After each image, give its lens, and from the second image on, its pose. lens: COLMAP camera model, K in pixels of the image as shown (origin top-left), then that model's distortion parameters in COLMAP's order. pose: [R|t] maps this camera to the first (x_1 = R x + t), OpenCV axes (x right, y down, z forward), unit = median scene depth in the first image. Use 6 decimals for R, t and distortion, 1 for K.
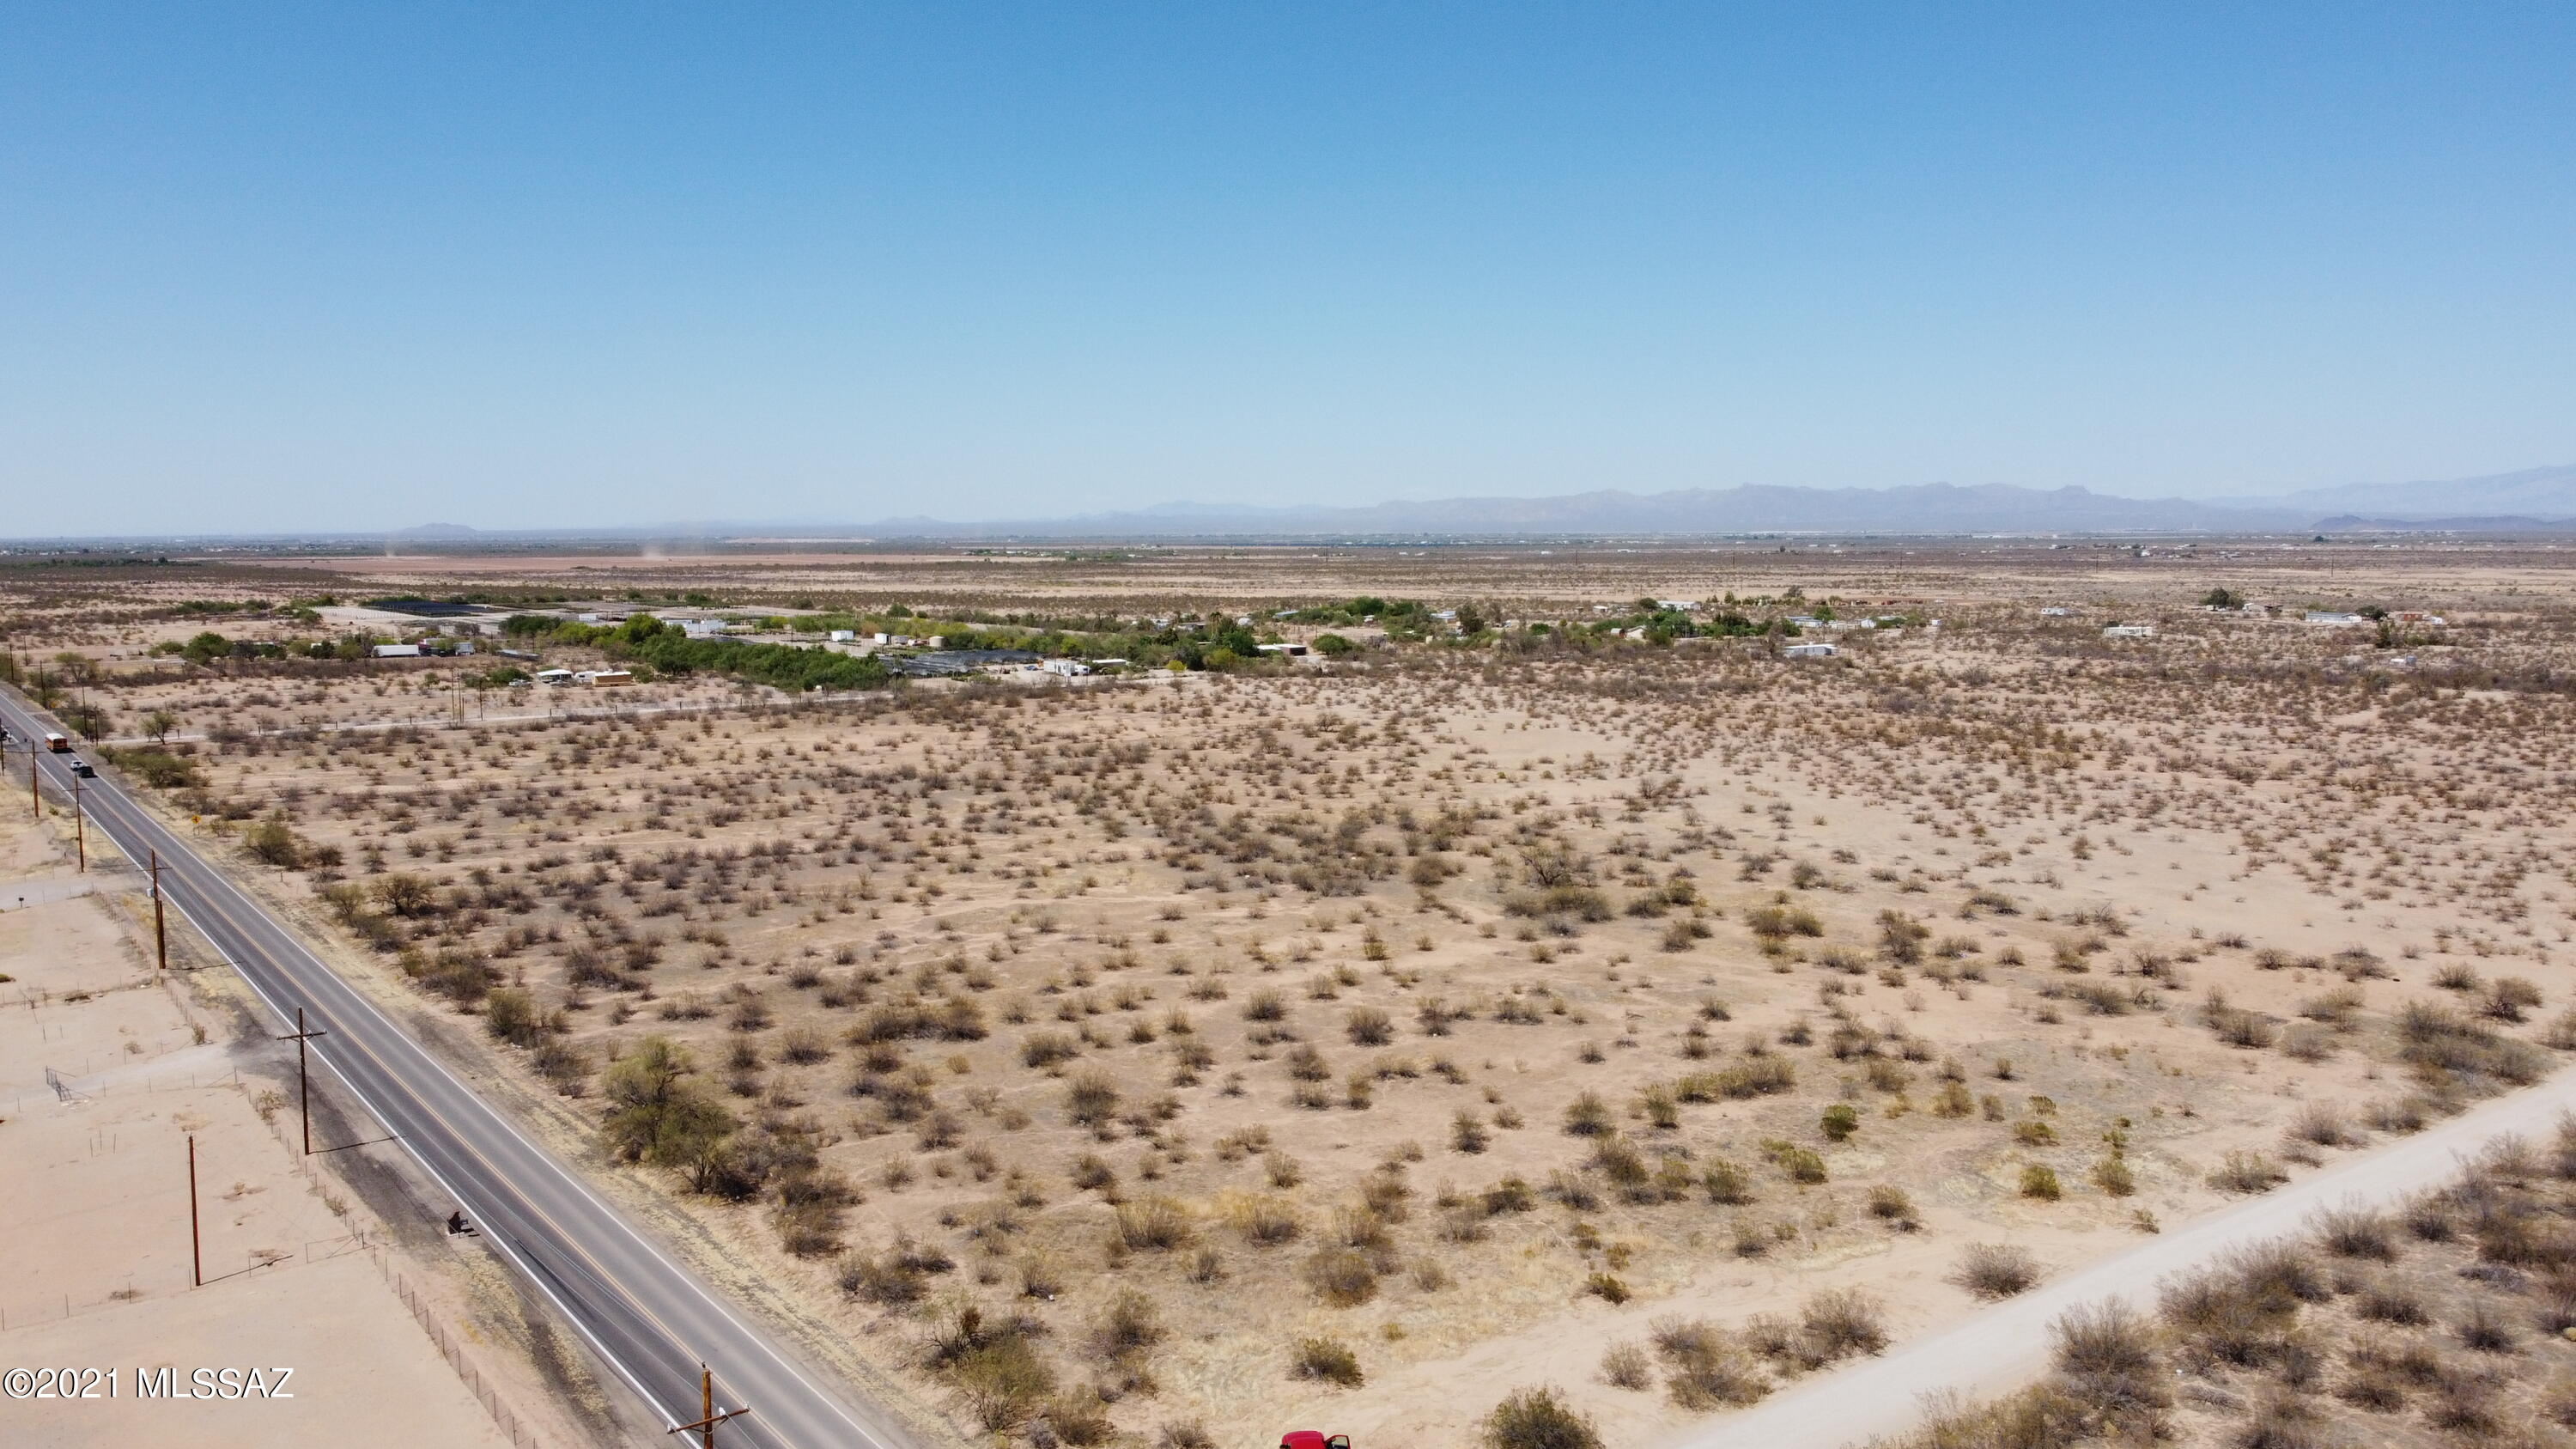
lens RADIAL K [[1944.9, 0, 1270.9], [0, 1944.9, 710.0], [0, 0, 1]] dist [-0.003796, -0.004439]
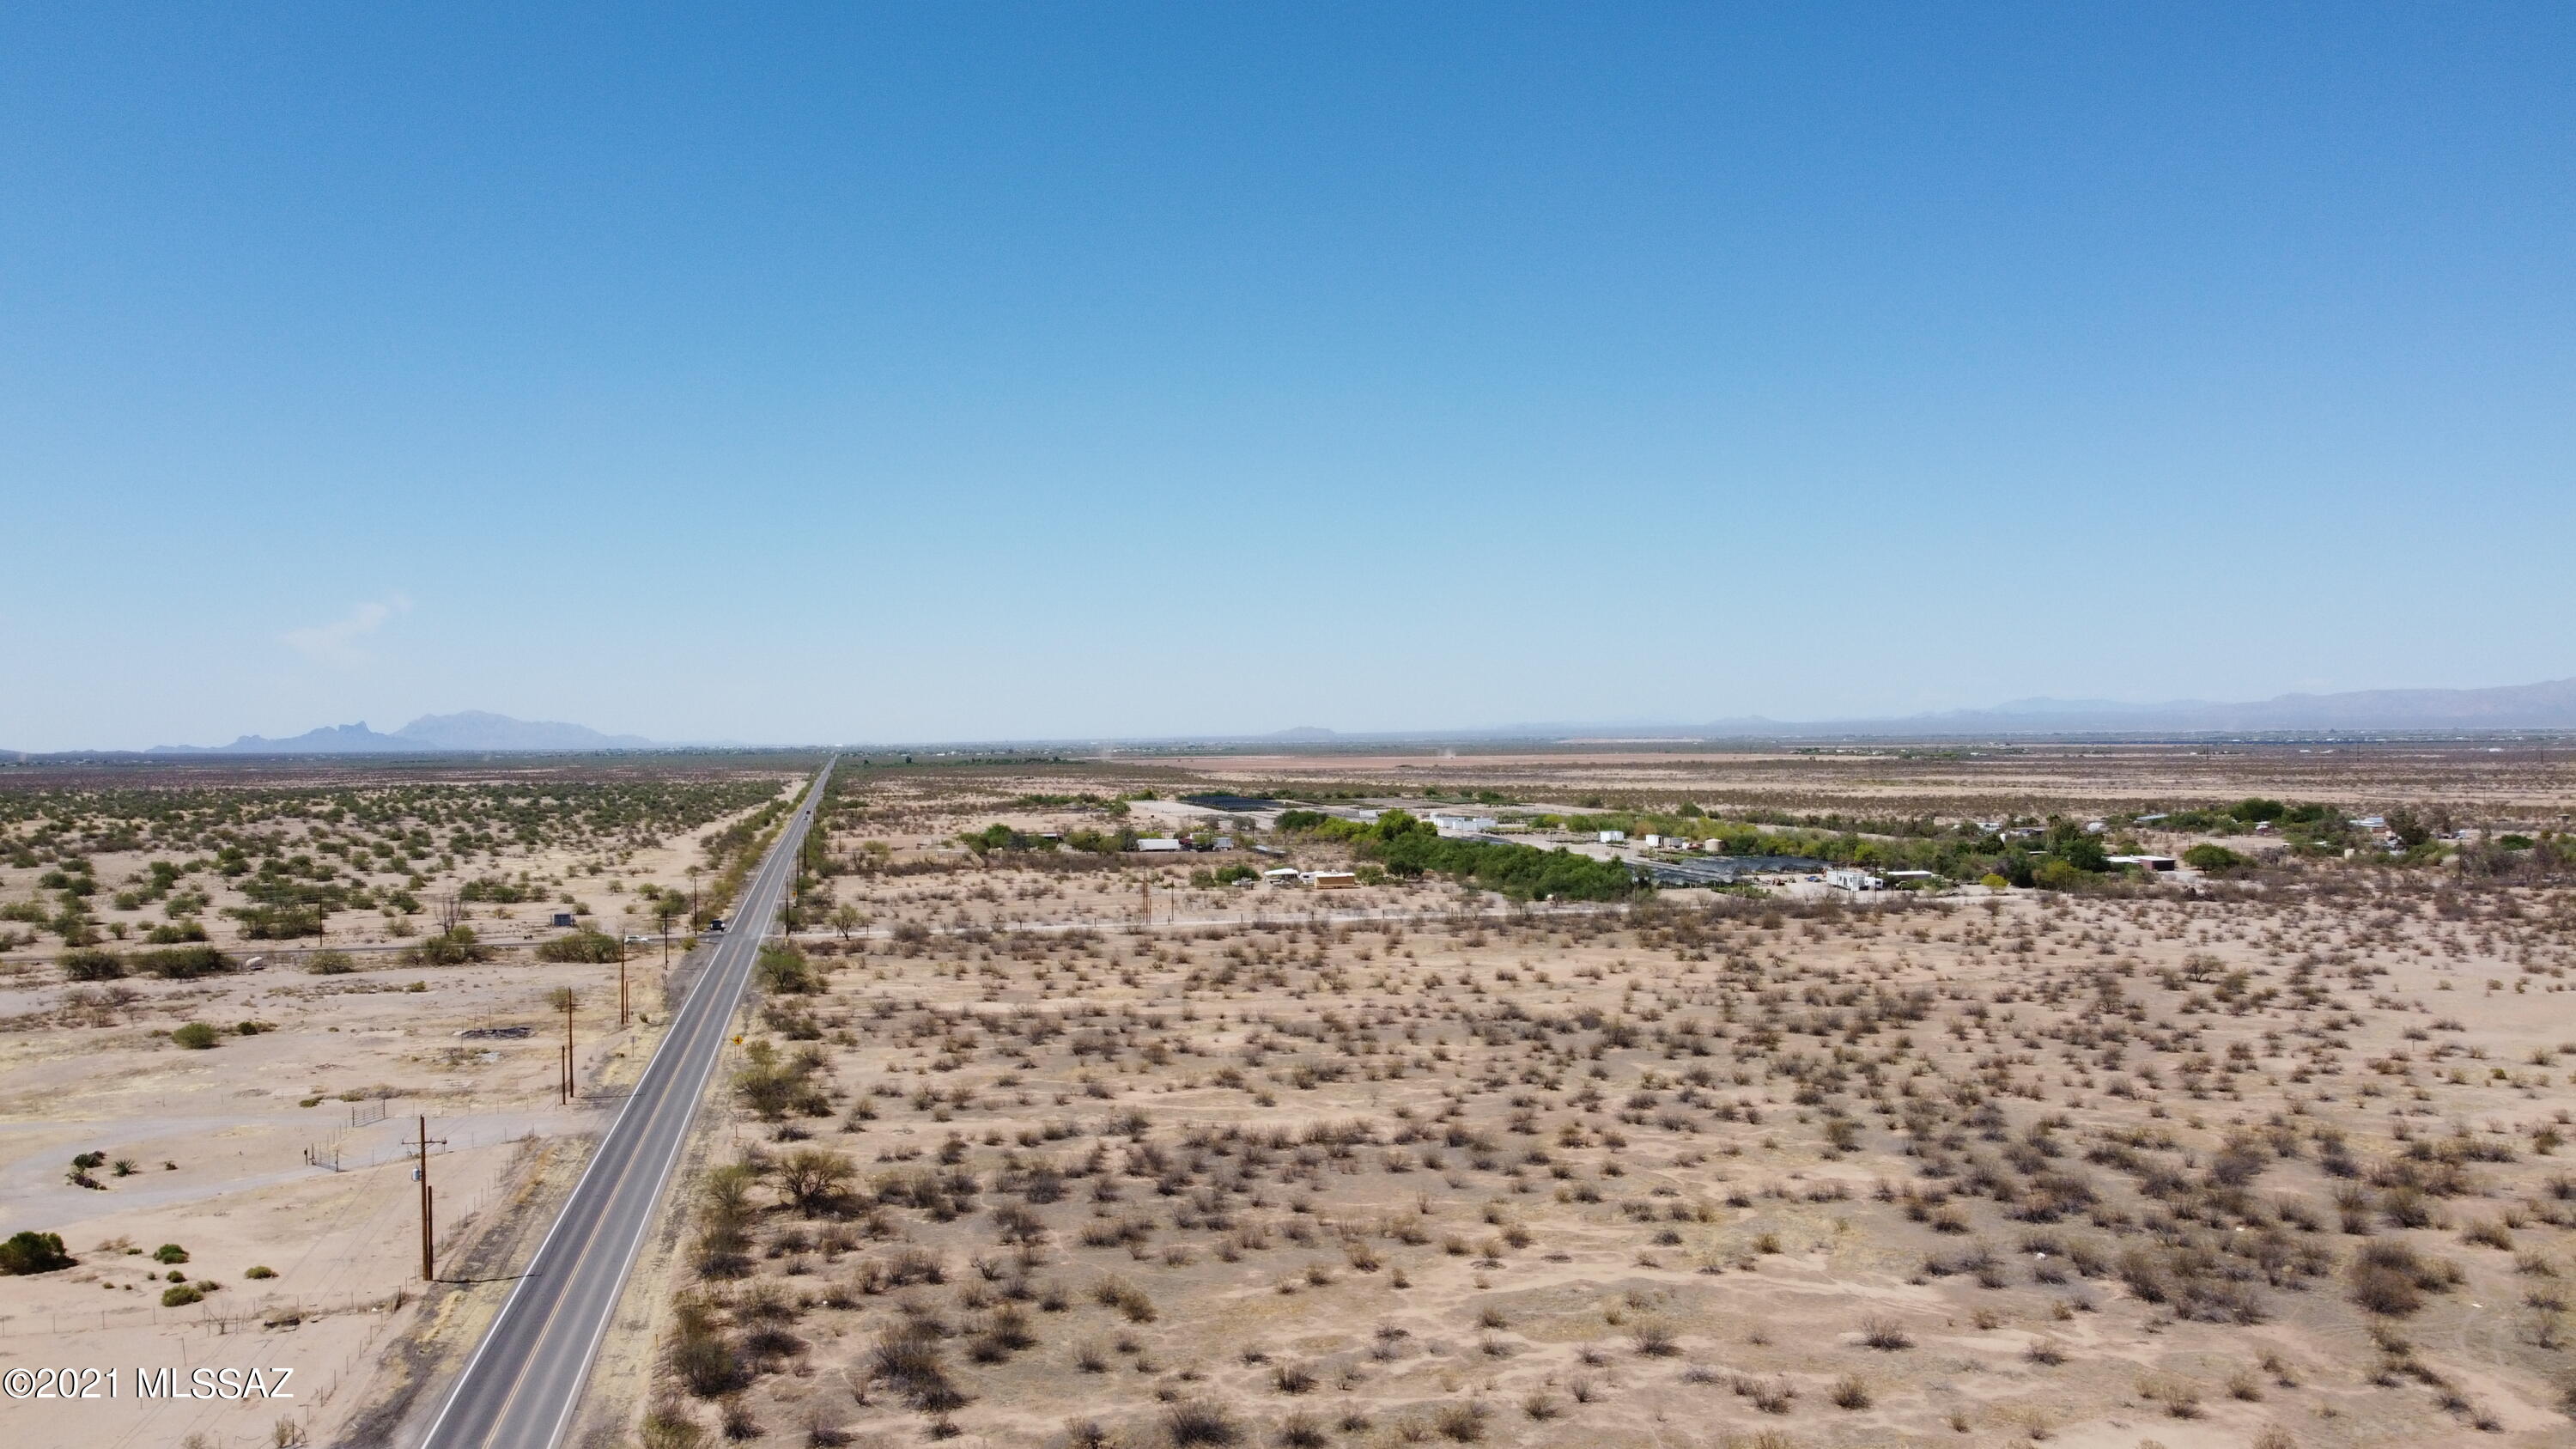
lens RADIAL K [[1944.9, 0, 1278.6], [0, 1944.9, 731.3], [0, 0, 1]] dist [-0.003796, -0.004439]
pose [[0.913904, -0.005982, -0.405887, 0.016567], [-0.031305, 0.995875, -0.085164, -0.015963], [0.404722, 0.090538, 0.909947, 0.342980]]
